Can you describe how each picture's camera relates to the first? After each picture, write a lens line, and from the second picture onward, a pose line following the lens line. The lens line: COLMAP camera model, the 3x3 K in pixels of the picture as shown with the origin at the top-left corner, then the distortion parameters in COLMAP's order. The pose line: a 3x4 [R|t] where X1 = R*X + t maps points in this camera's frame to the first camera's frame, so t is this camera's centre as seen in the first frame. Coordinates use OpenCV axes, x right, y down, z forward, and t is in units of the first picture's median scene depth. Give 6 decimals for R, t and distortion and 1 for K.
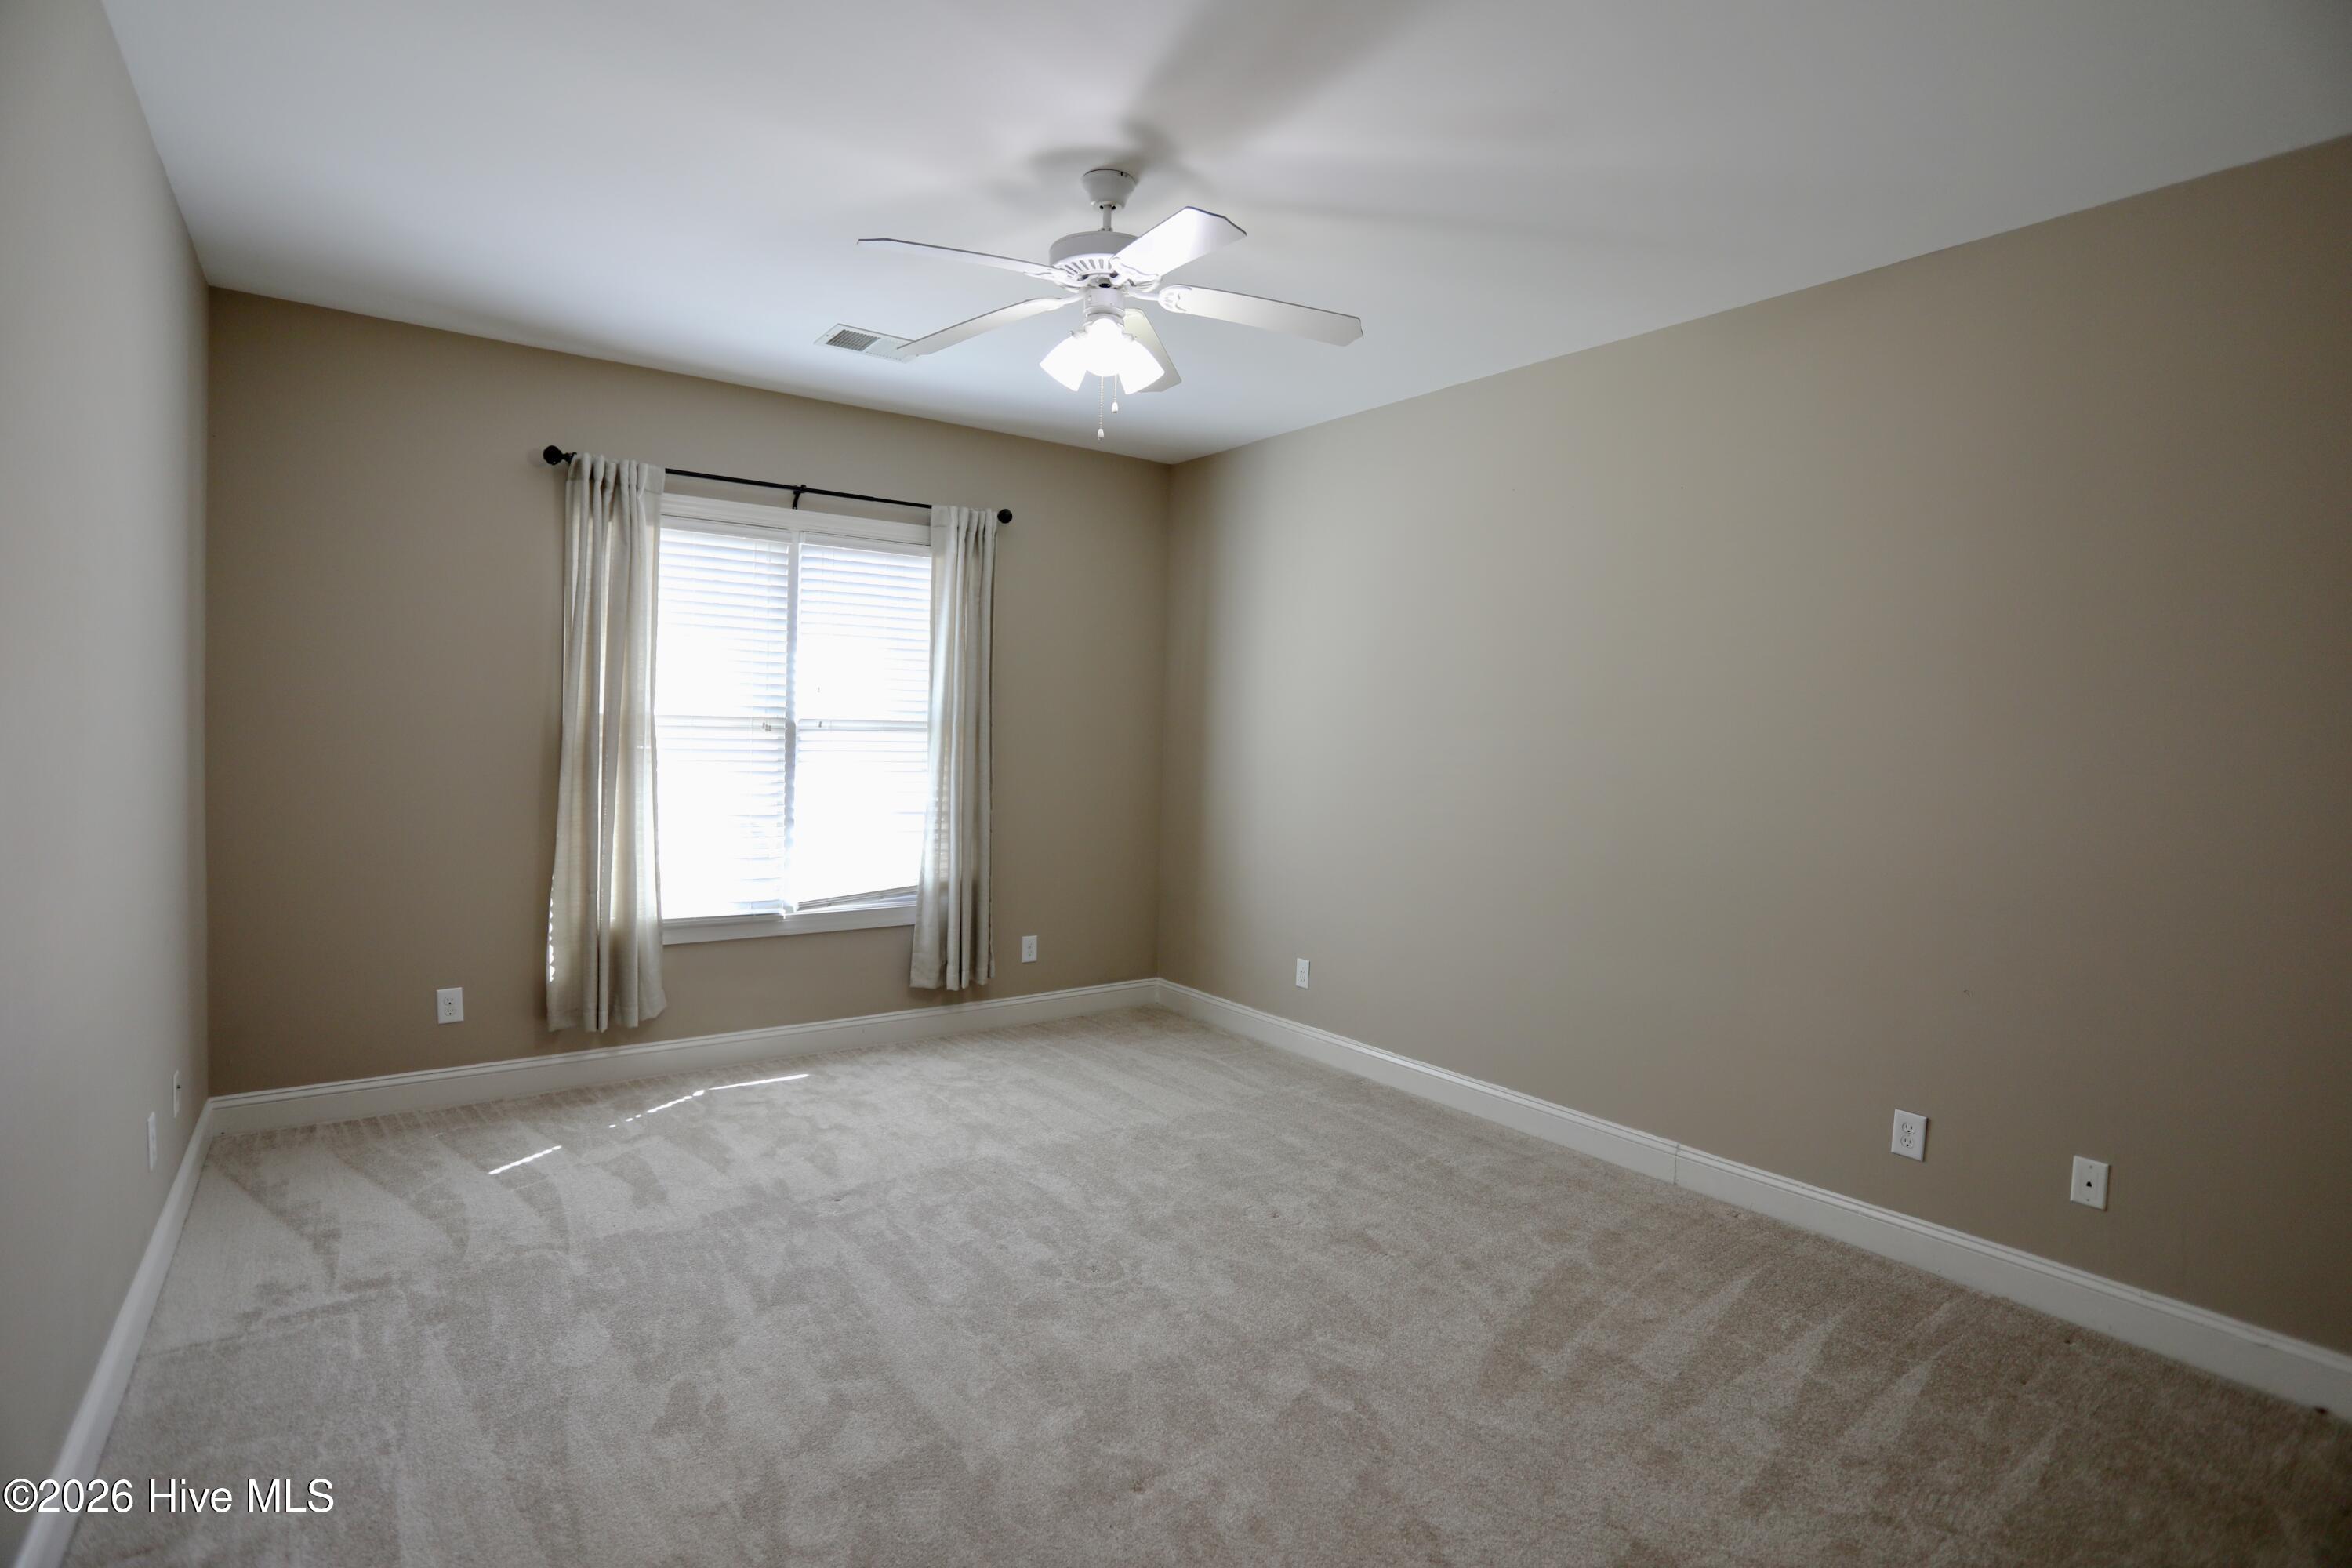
lens RADIAL K [[1143.2, 0, 1174.8], [0, 1143.2, 765.5], [0, 0, 1]] dist [-0.068918, 0.029676]
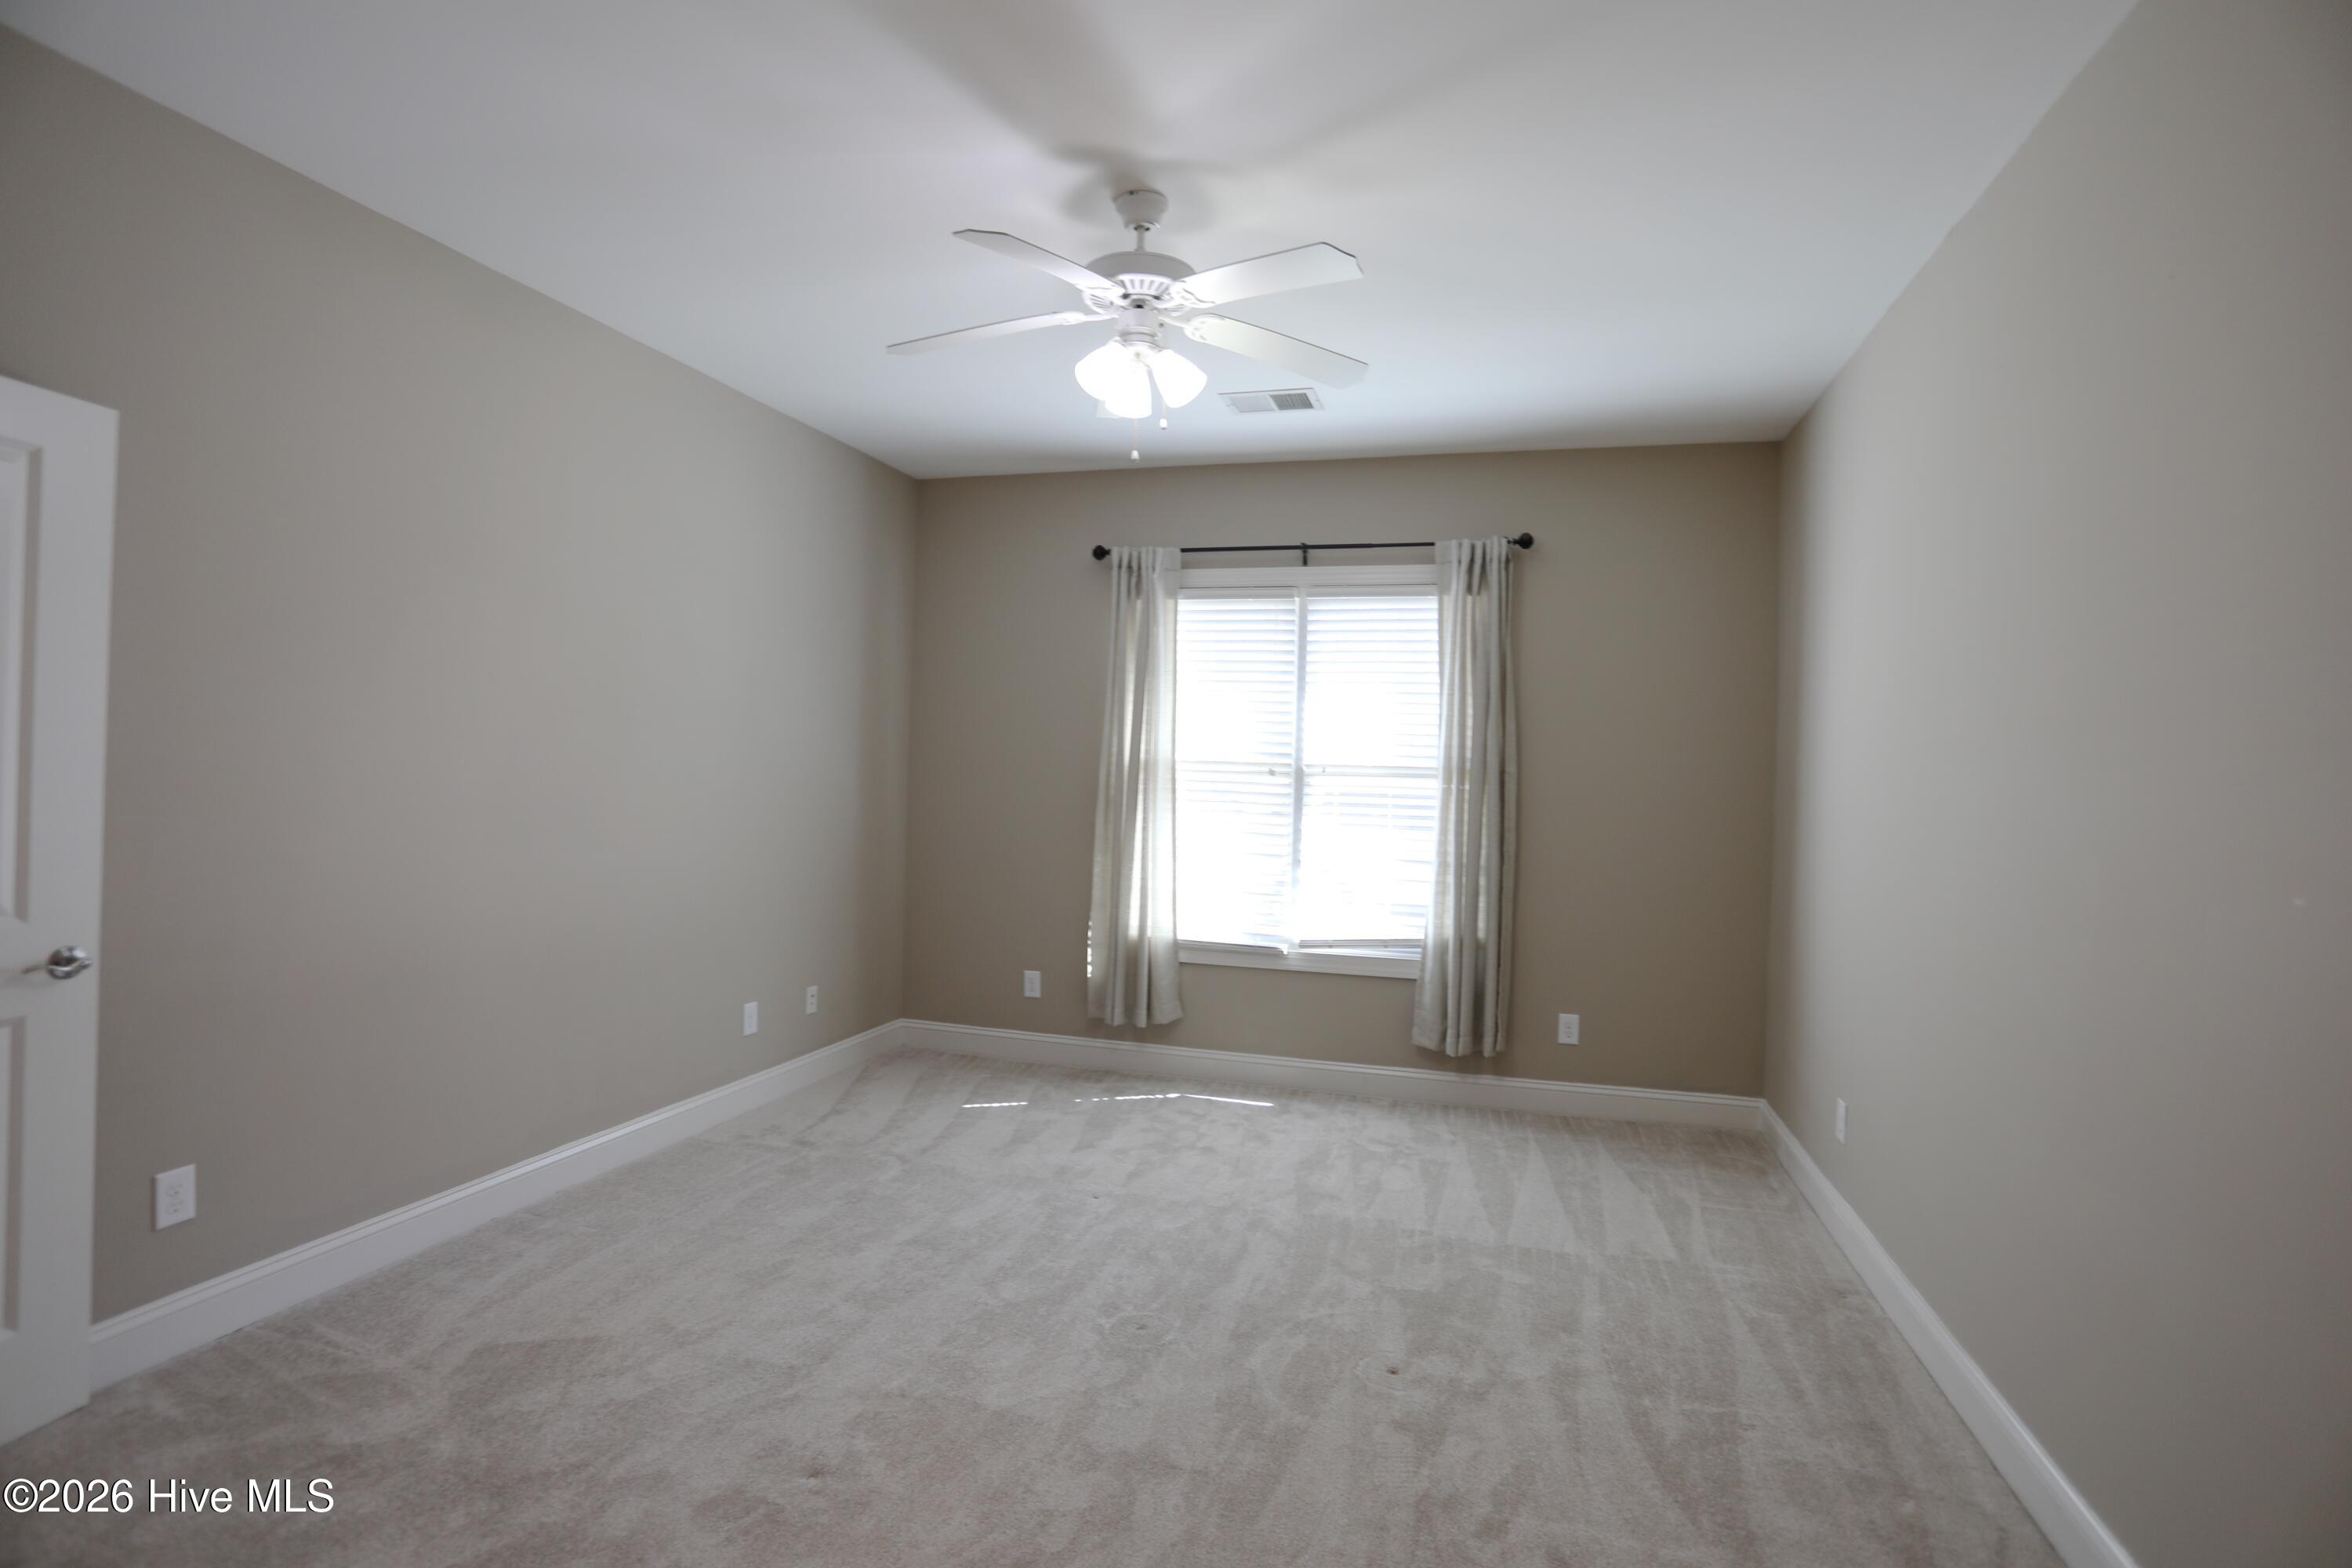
lens RADIAL K [[1143.2, 0, 1162.0], [0, 1143.2, 767.0], [0, 0, 1]] dist [-0.068918, 0.029676]
pose [[0.604169, -0.010540, -0.796786, 0.466958], [-0.037699, 0.998415, -0.041792, 0.011150], [0.795964, 0.055287, 0.602814, 0.281244]]
